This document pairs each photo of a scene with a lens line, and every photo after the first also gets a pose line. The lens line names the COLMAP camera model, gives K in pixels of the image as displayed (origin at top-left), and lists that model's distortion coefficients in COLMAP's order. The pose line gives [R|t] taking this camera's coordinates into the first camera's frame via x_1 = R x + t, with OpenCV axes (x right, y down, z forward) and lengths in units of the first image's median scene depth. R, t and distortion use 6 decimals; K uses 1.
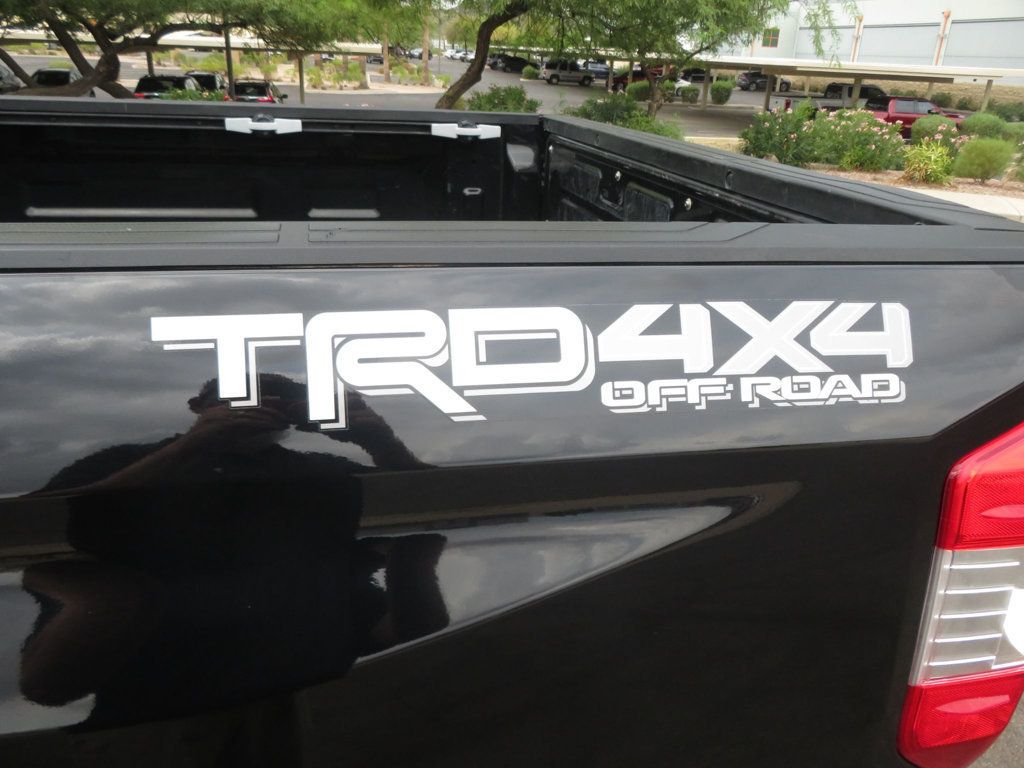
lens RADIAL K [[783.1, 0, 518.2], [0, 783.1, 375.4], [0, 0, 1]] dist [0.016578, -0.002629]
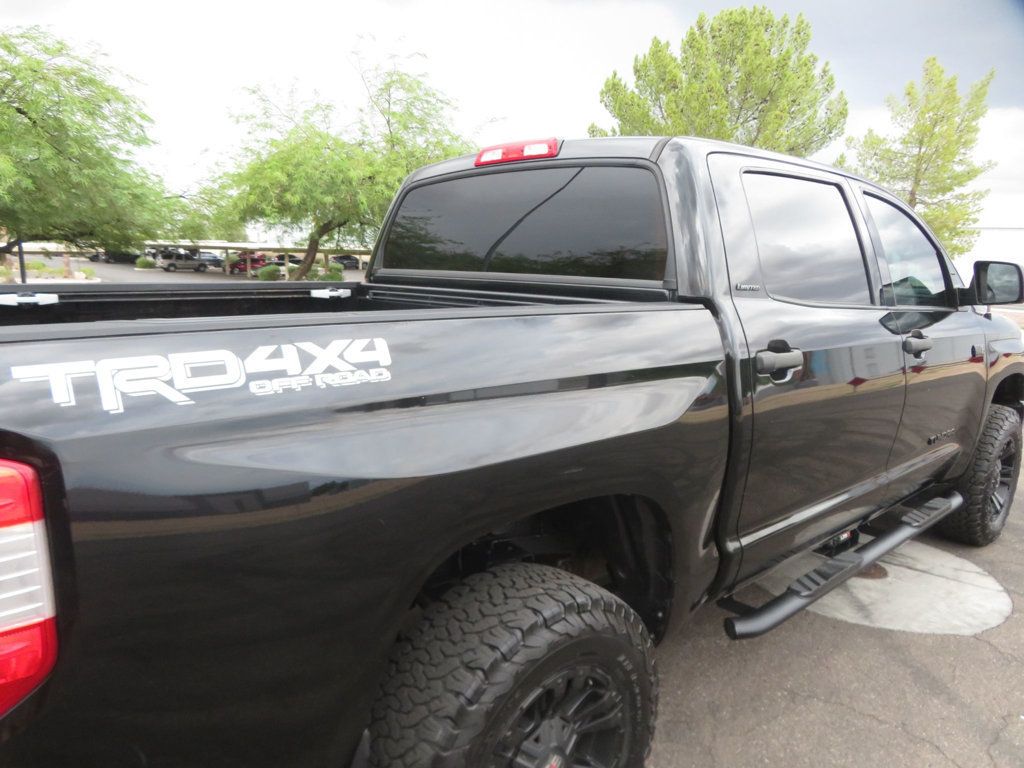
lens RADIAL K [[710.5, 0, 513.0], [0, 710.5, 388.5], [0, 0, 1]] dist [-0.013120, 0.012246]
pose [[0.879744, -0.127936, 0.457911, -0.147133], [0.209810, 0.968731, -0.132436, 0.424604], [-0.426649, 0.212584, 0.879078, -0.995515]]
